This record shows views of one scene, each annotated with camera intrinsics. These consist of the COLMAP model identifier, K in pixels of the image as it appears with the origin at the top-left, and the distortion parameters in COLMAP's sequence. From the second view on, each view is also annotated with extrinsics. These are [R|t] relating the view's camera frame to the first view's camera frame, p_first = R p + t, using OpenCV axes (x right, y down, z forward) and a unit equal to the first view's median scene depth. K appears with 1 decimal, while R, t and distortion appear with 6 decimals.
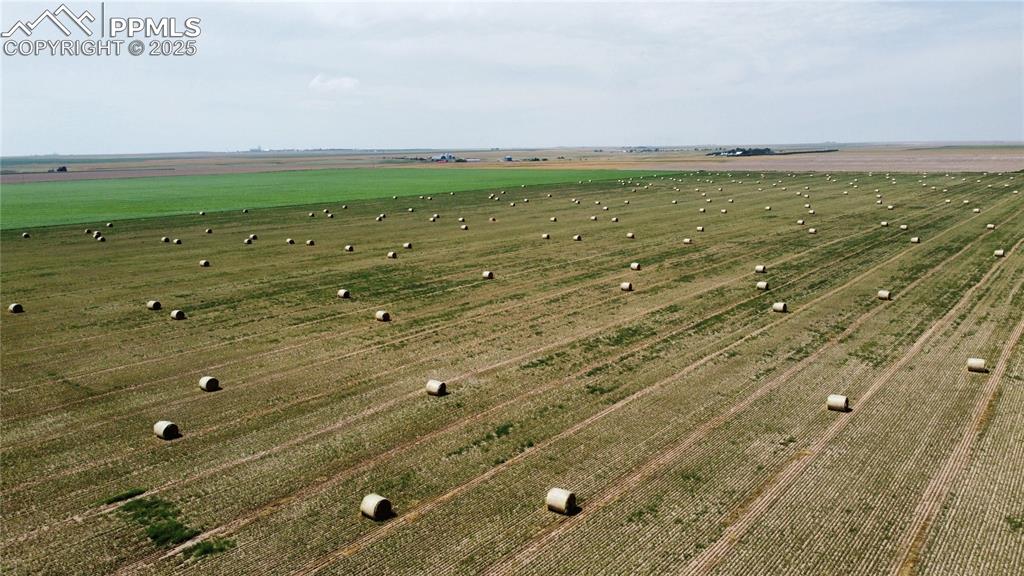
lens RADIAL K [[767.7, 0, 514.4], [0, 767.7, 287.8], [0, 0, 1]] dist [0.009704, -0.018142]
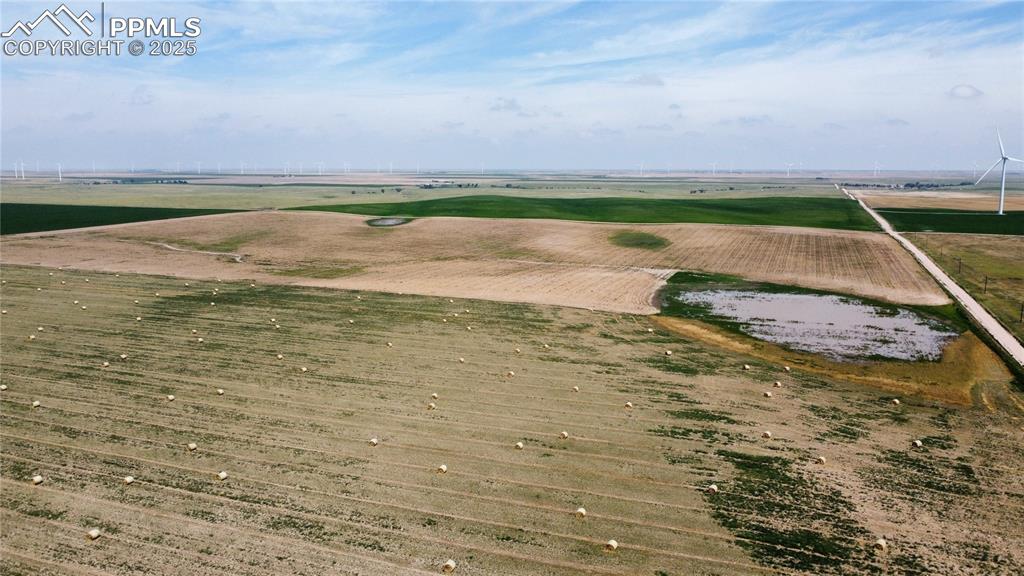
lens RADIAL K [[767.7, 0, 514.1], [0, 767.7, 287.1], [0, 0, 1]] dist [0.009704, -0.018142]
pose [[-0.280797, -0.138341, 0.949745, -0.701480], [0.175650, 0.965437, 0.192558, -0.314730], [-0.943557, 0.220892, -0.246792, 0.523004]]
